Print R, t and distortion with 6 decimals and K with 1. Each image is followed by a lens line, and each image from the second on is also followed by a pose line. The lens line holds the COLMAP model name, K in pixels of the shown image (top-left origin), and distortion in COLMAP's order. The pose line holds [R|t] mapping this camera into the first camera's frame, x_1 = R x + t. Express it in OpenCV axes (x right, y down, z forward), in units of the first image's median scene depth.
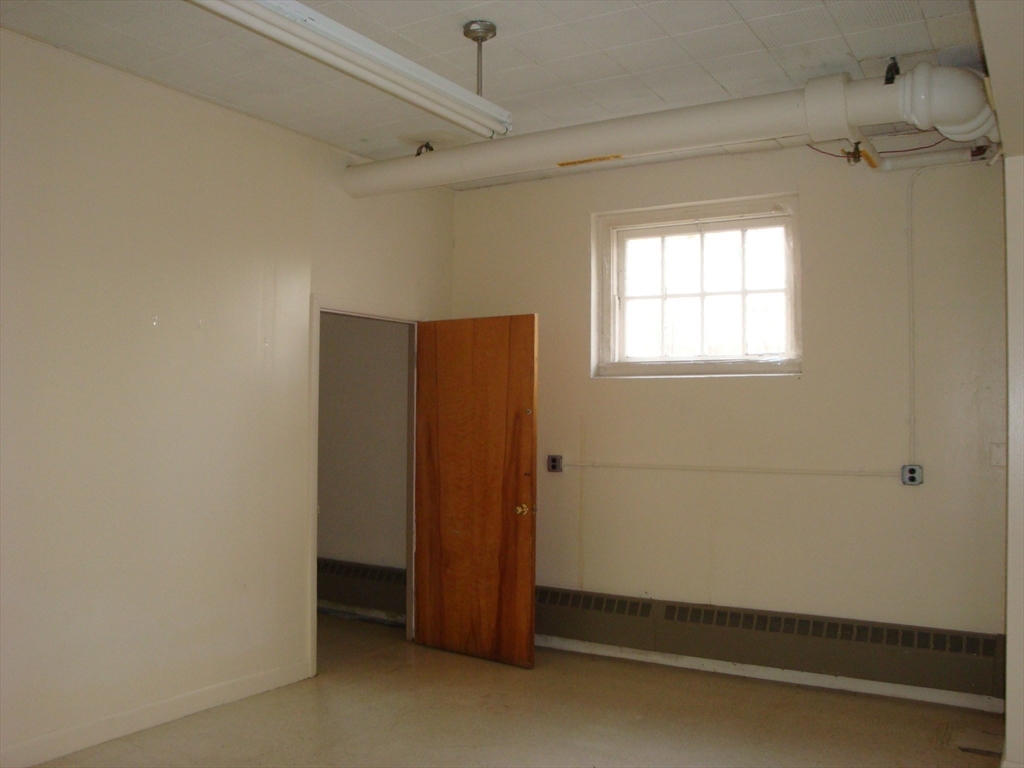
lens RADIAL K [[1042.8, 0, 510.5], [0, 1042.8, 381.2], [0, 0, 1]] dist [-0.197752, 0.567149]
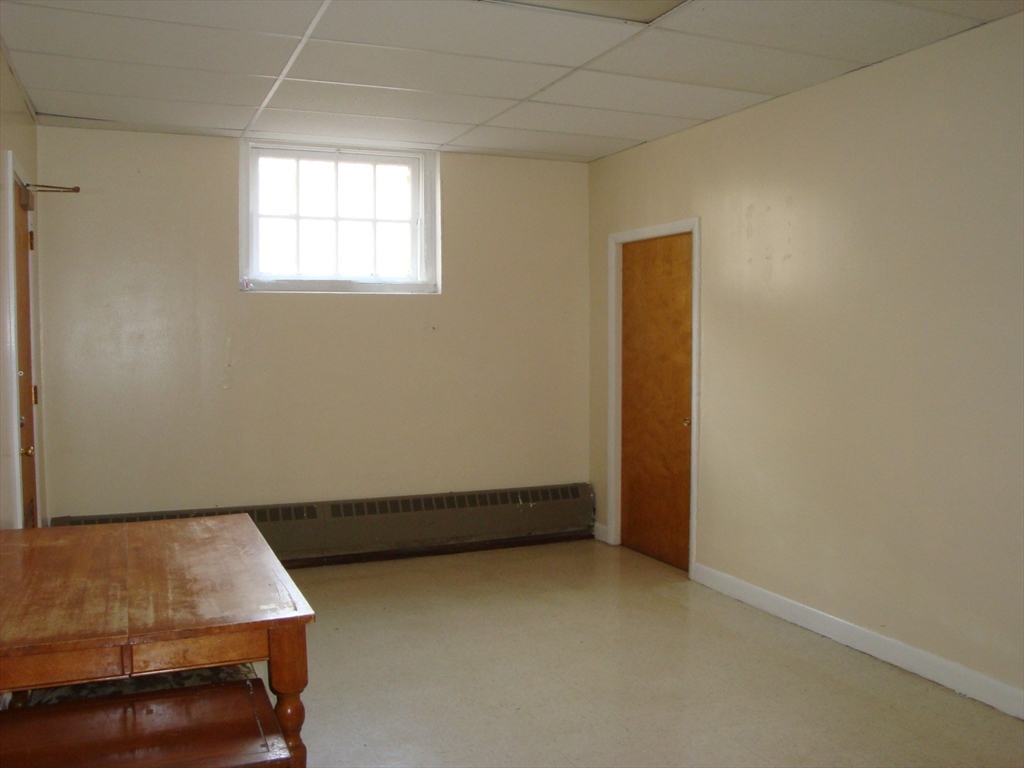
lens RADIAL K [[901.2, 0, 509.3], [0, 901.2, 389.6], [0, 0, 1]] dist [-0.163389, 0.128831]
pose [[0.601179, -0.062982, 0.796629, -0.455743], [-0.017961, 0.995573, 0.092264, 0.005018], [-0.798913, -0.069775, 0.597386, 0.278557]]
